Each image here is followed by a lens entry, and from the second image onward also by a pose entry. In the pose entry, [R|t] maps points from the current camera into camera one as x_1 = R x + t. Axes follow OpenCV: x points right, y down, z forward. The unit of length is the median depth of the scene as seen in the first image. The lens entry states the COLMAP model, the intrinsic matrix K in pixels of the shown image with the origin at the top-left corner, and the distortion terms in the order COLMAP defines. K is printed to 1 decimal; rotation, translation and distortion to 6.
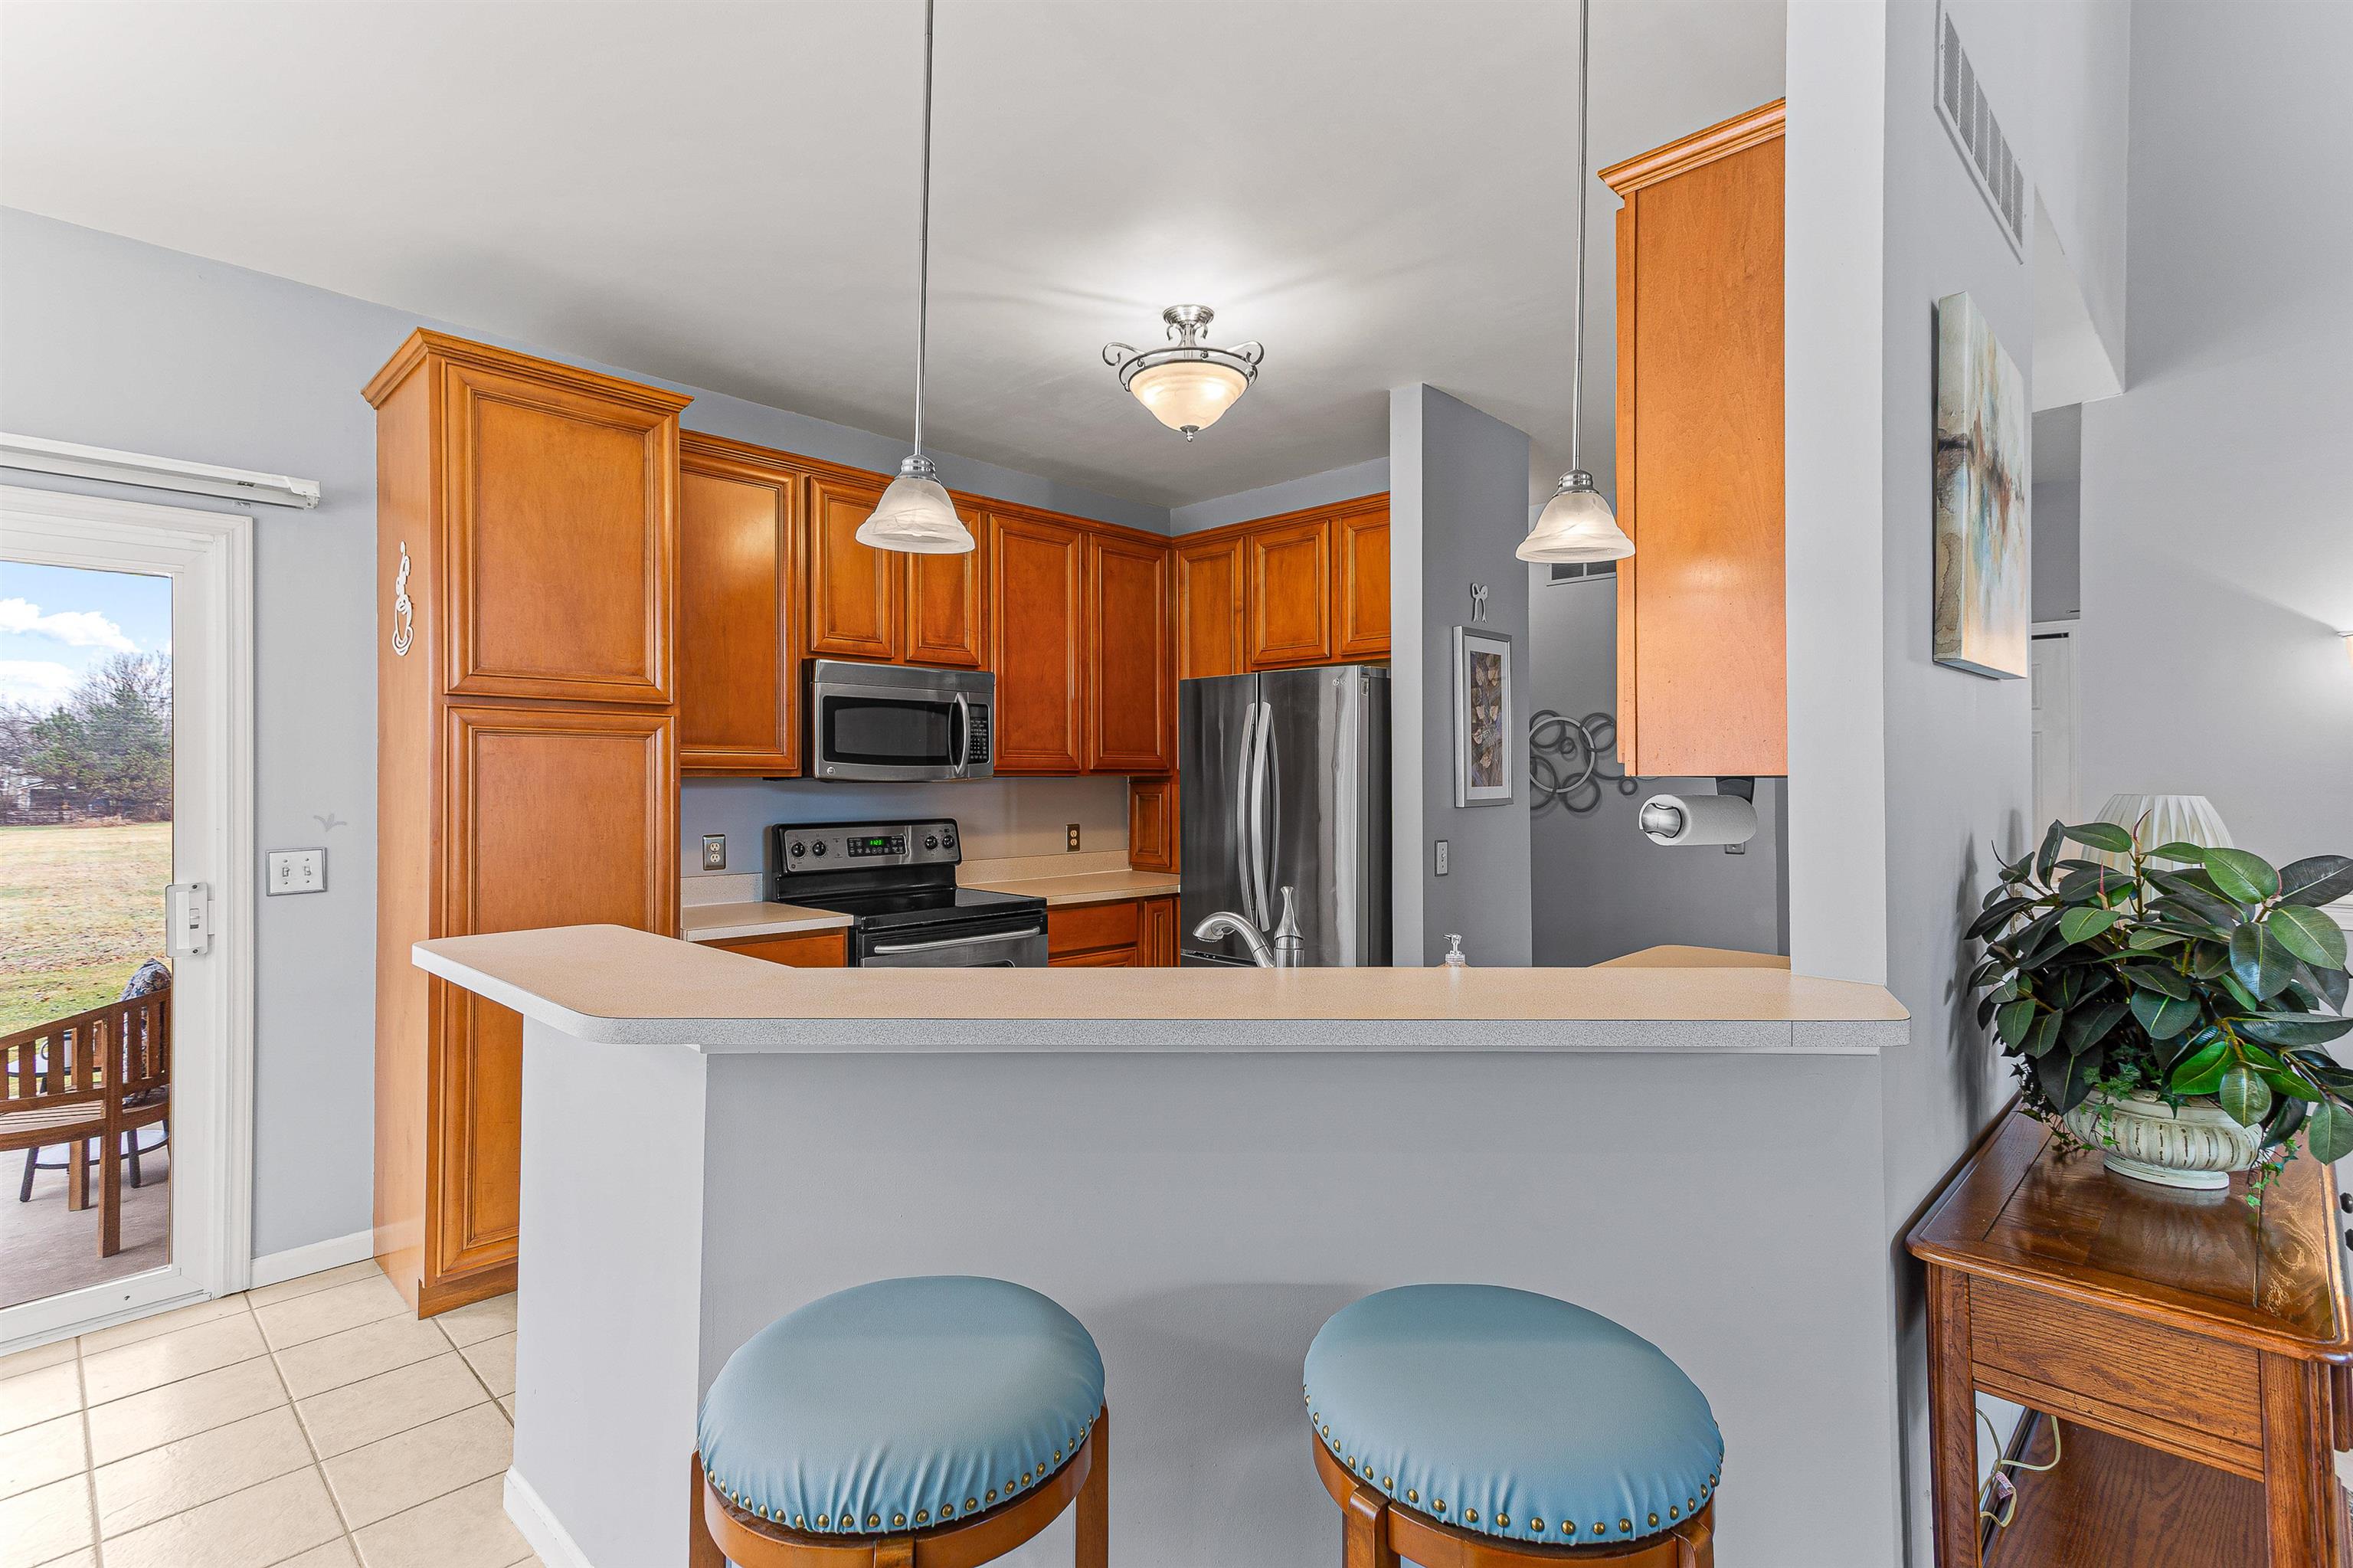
lens RADIAL K [[1152.0, 0, 1195.9], [0, 1152.0, 769.5], [0, 0, 1]] dist [0.021762, 0.004880]
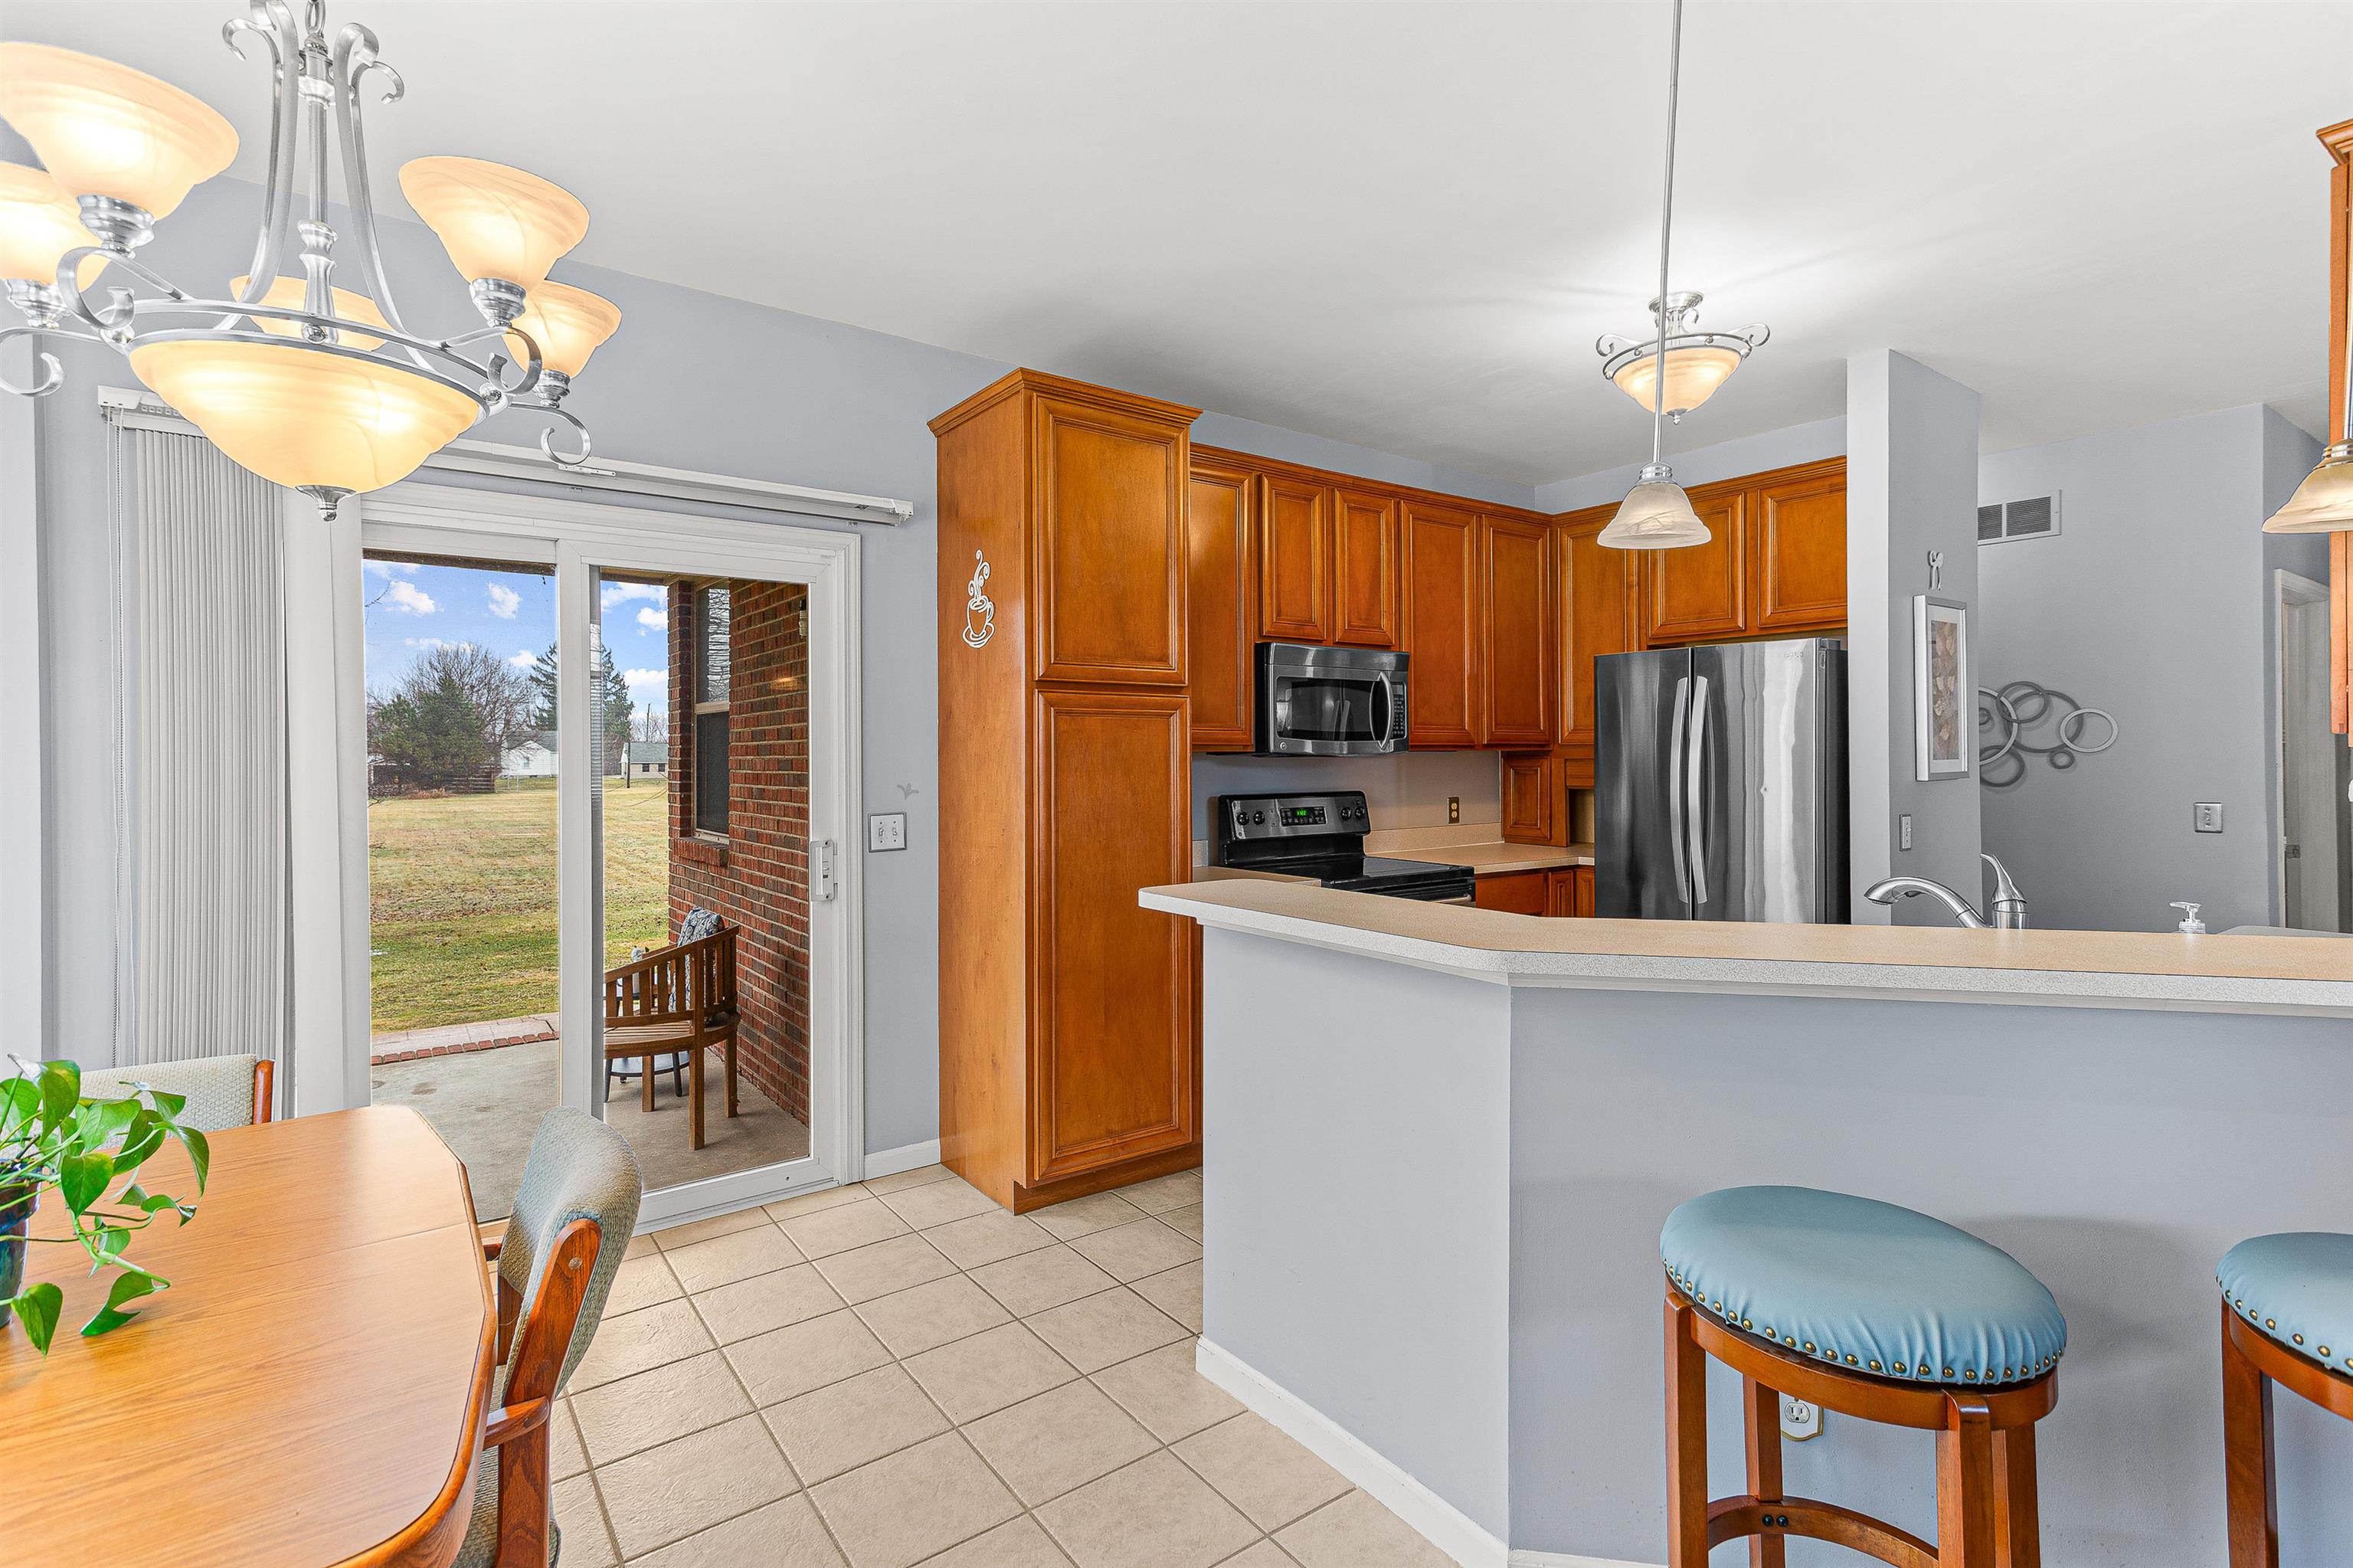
lens RADIAL K [[1152.0, 0, 1193.2], [0, 1152.0, 753.0], [0, 0, 1]] dist [0.021762, 0.004880]
pose [[0.985501, -0.002715, -0.169648, -0.250959], [0.003881, 0.999971, 0.006543, 0.000406], [0.169626, -0.007106, 0.985483, -0.091875]]
